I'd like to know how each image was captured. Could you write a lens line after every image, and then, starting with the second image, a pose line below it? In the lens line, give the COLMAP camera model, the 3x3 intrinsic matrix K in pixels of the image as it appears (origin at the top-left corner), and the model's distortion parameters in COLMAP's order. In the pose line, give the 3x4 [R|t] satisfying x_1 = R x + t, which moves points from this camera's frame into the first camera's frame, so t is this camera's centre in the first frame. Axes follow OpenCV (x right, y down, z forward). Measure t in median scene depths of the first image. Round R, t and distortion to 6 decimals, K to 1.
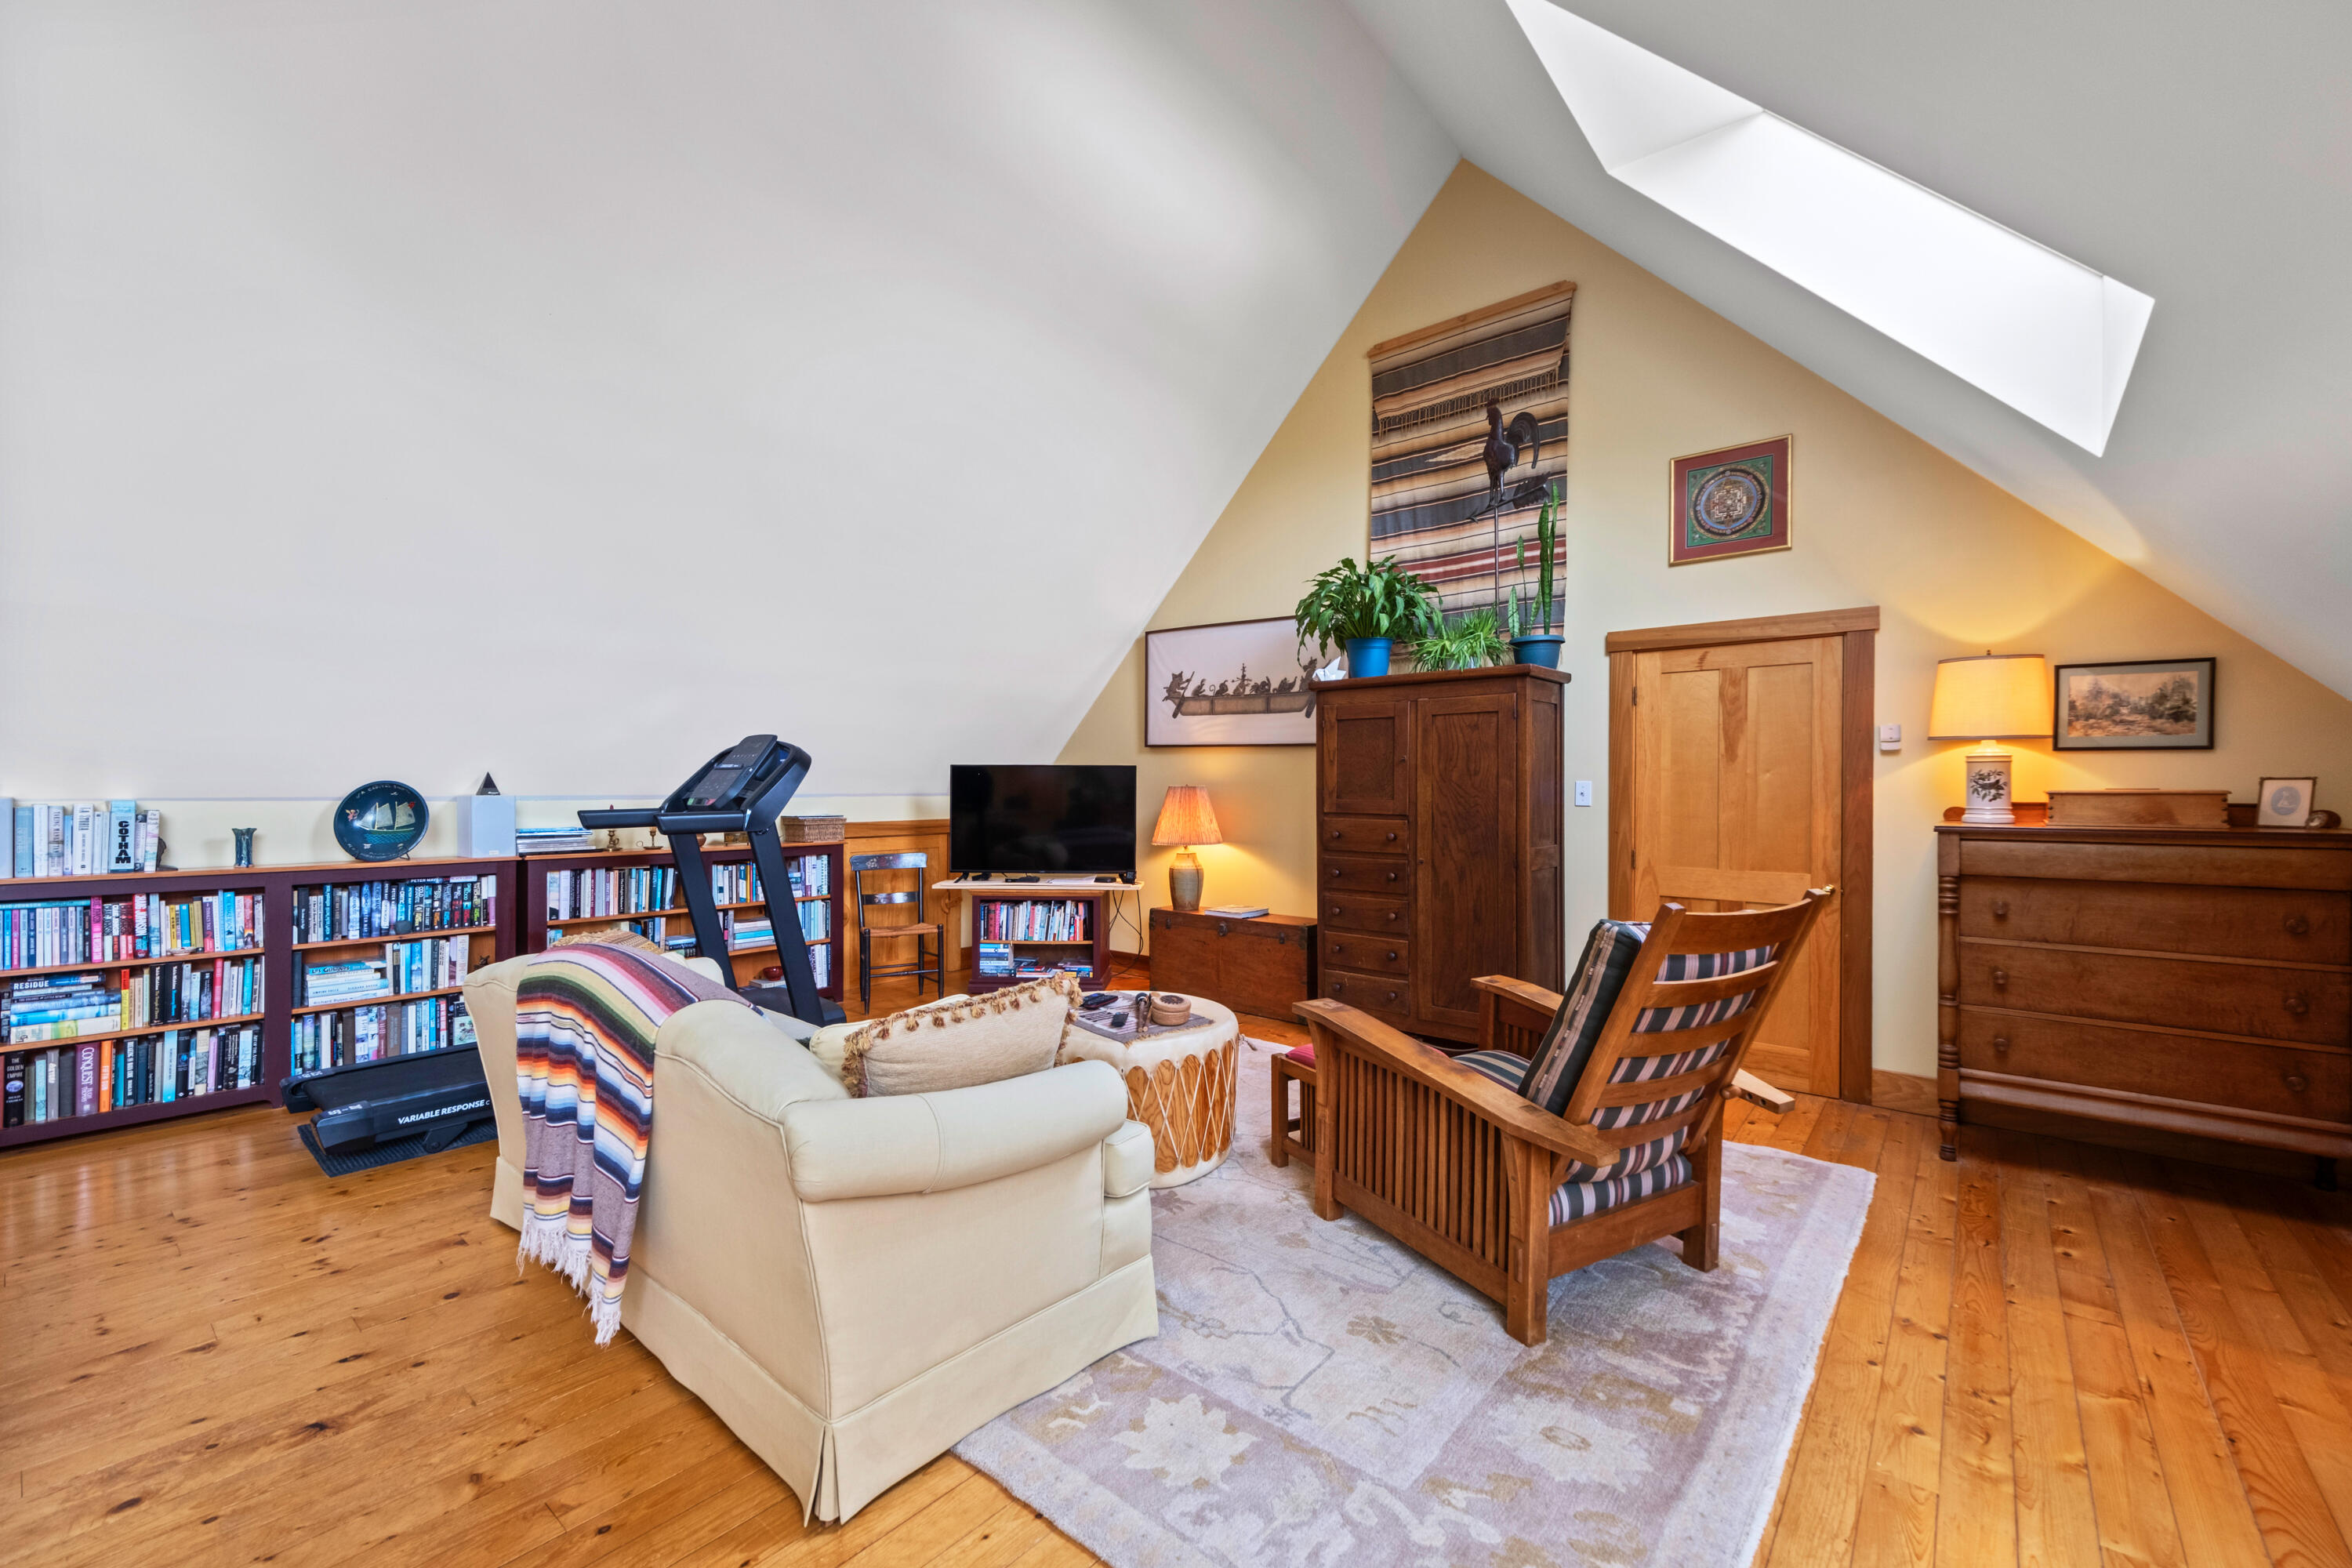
lens RADIAL K [[1026.1, 0, 1174.4], [0, 1026.1, 793.3], [0, 0, 1]] dist [0.019527, -0.000047]
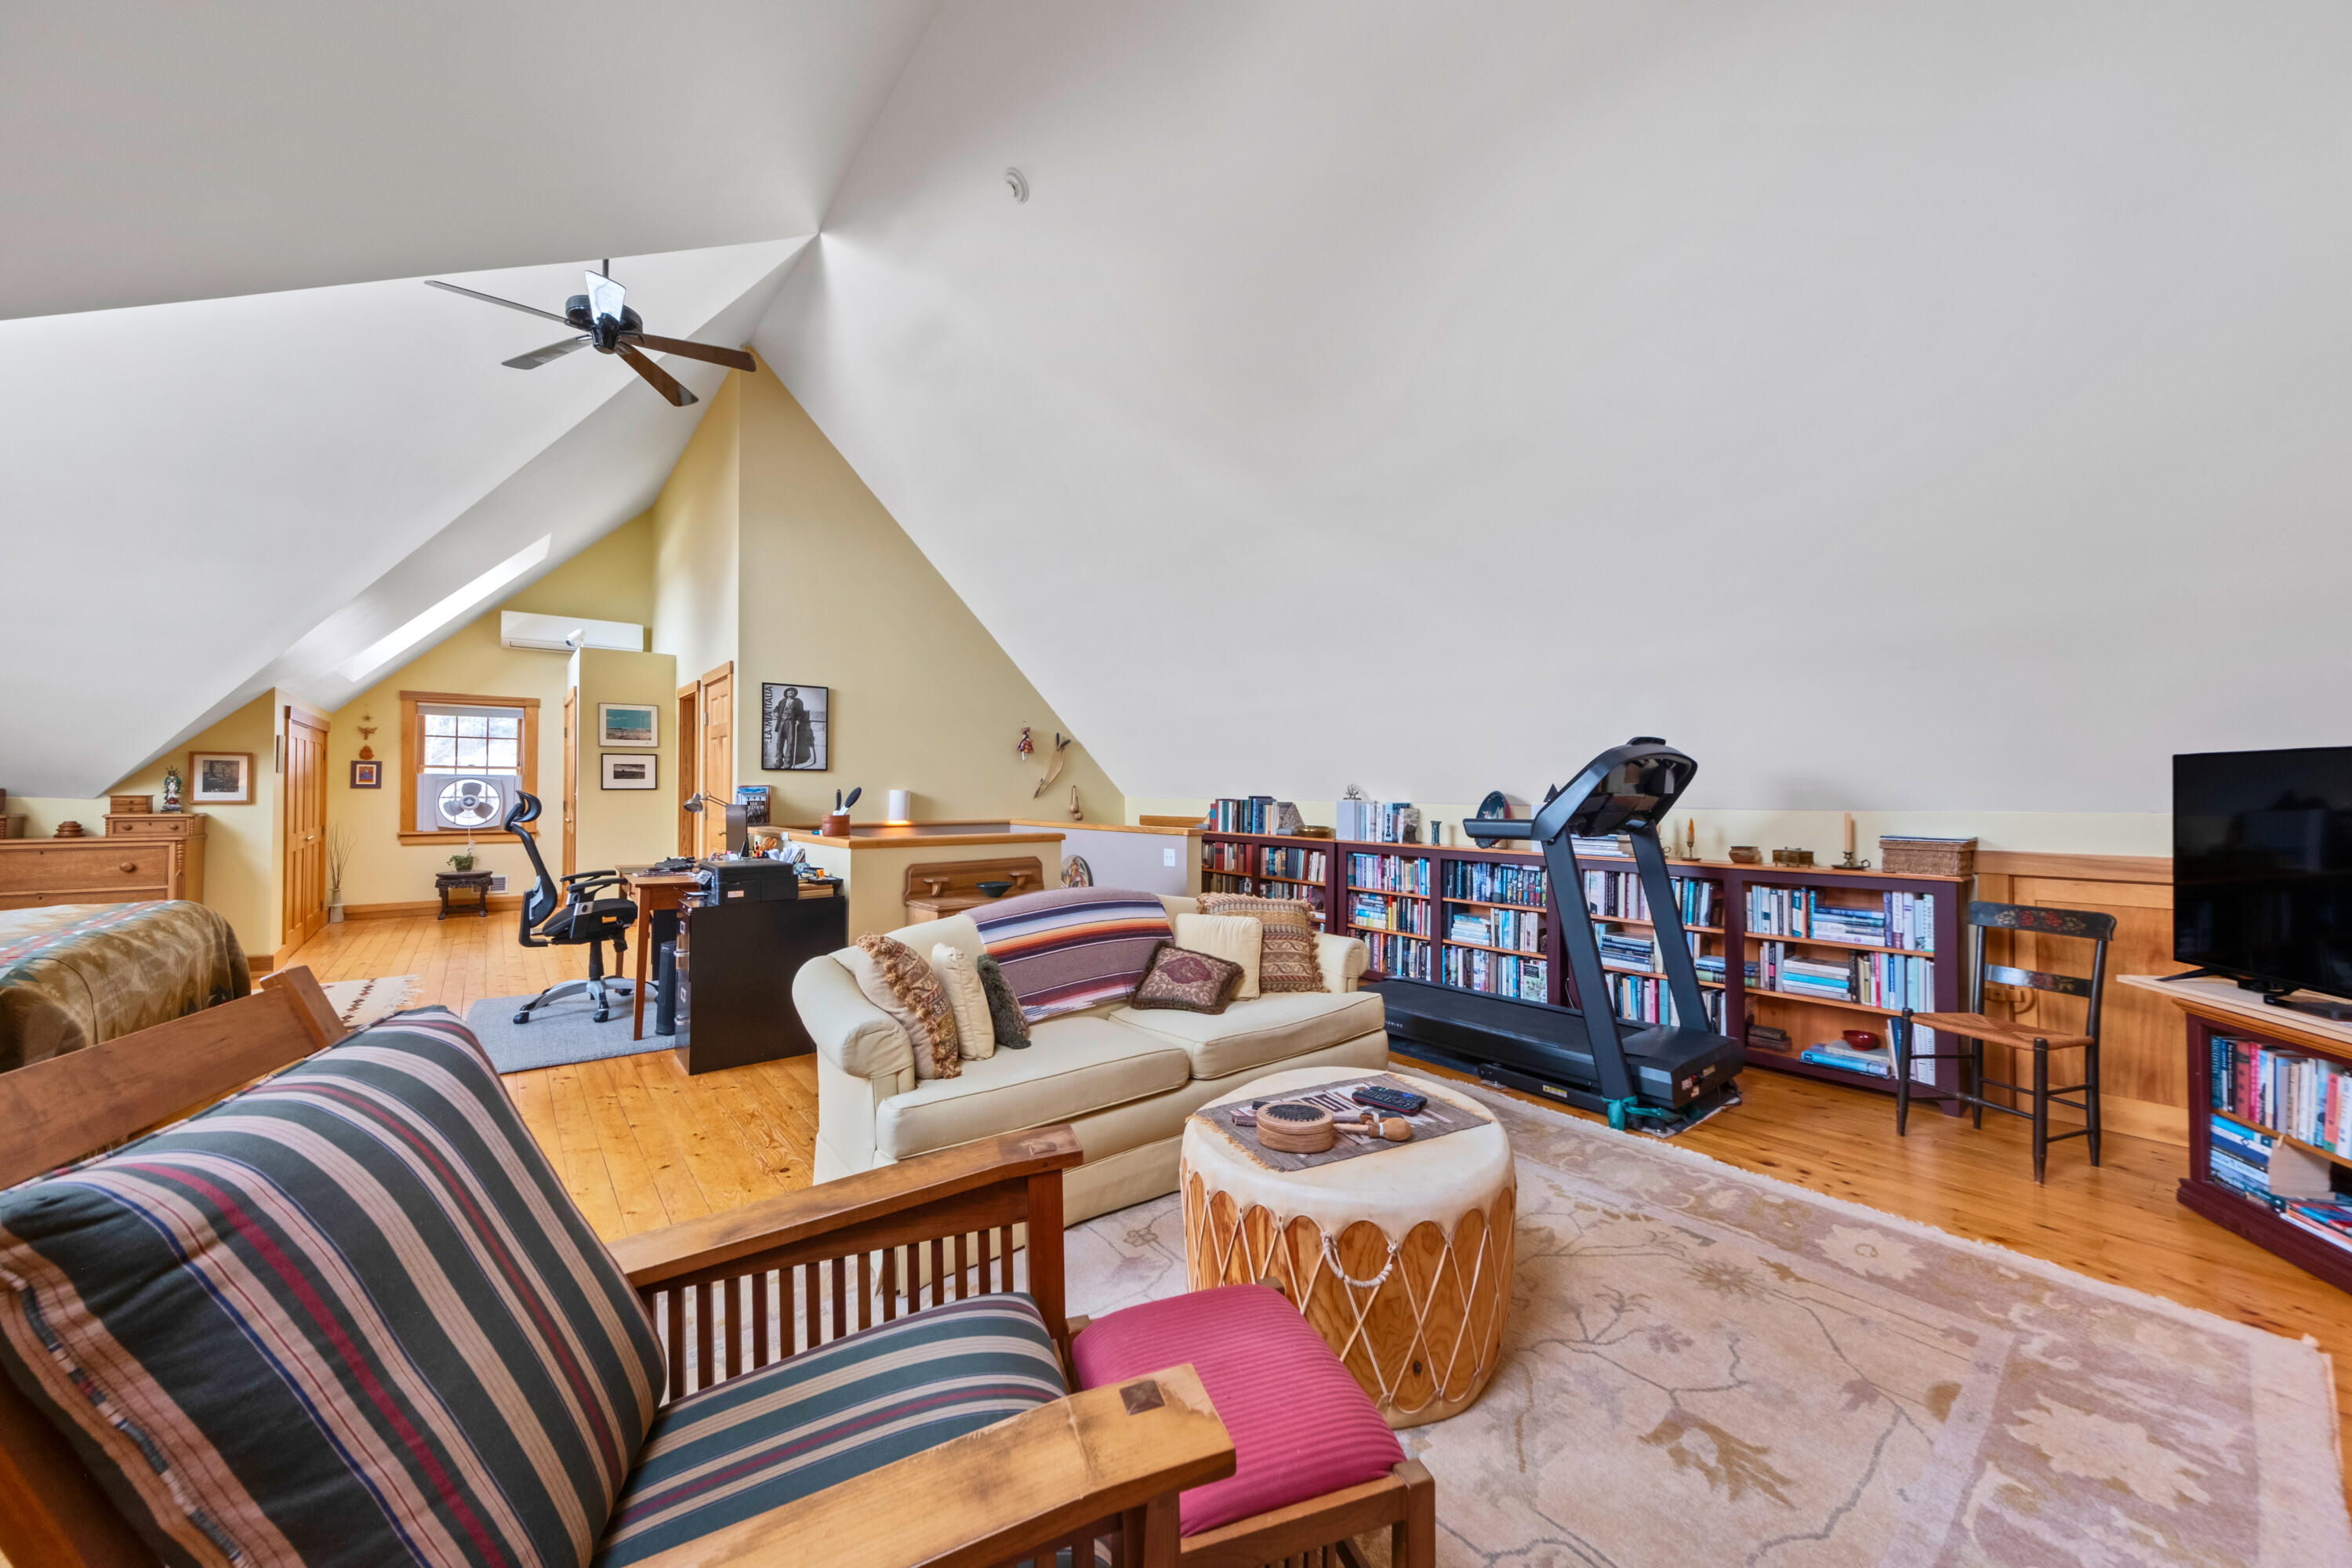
lens RADIAL K [[811.4, 0, 1124.8], [0, 811.4, 784.7], [0, 0, 1]] dist [0.000138, -0.000045]
pose [[-0.217883, -0.012426, -0.975896, 0.403634], [-0.010567, 0.999890, -0.010373, -0.003743], [0.975918, 0.008053, -0.217990, 0.754509]]
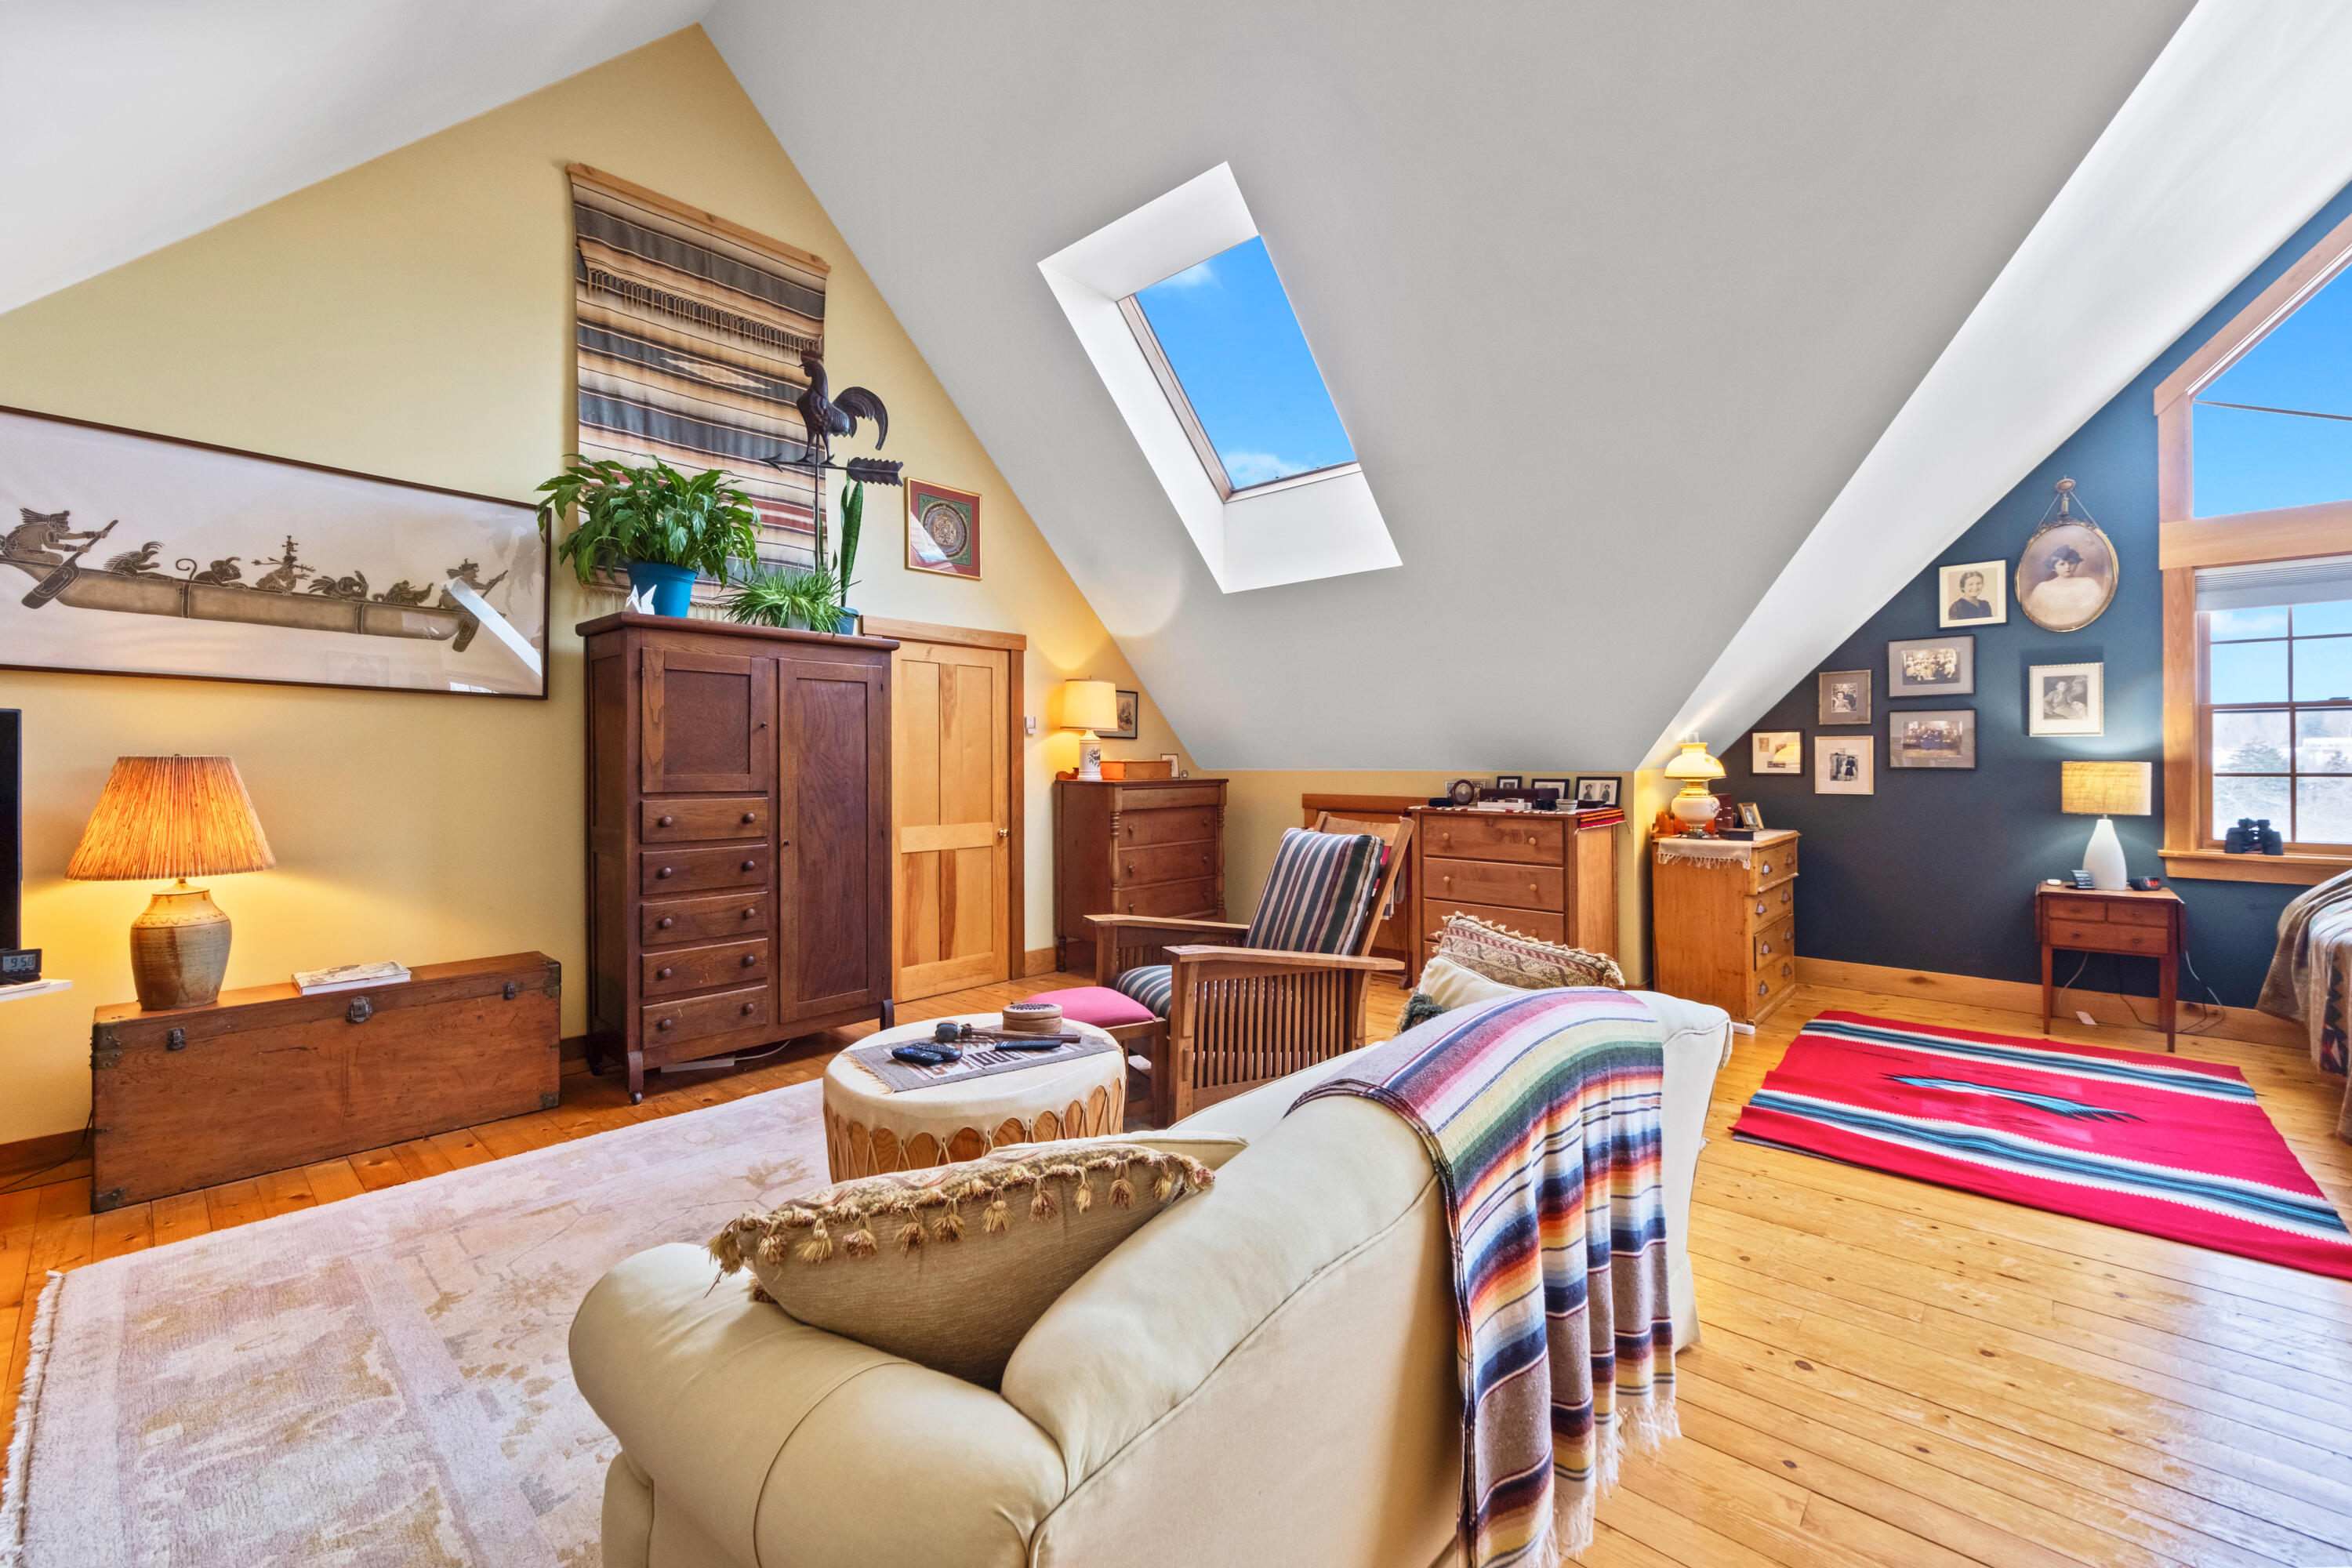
lens RADIAL K [[984.6, 0, 1208.6], [0, 984.6, 762.3], [0, 0, 1]] dist [0.000541, -0.000203]
pose [[-0.023894, -0.001007, 0.999714, -0.606033], [0.009121, 0.999958, 0.001225, -0.000222], [-0.999673, 0.009148, -0.023884, 0.655954]]
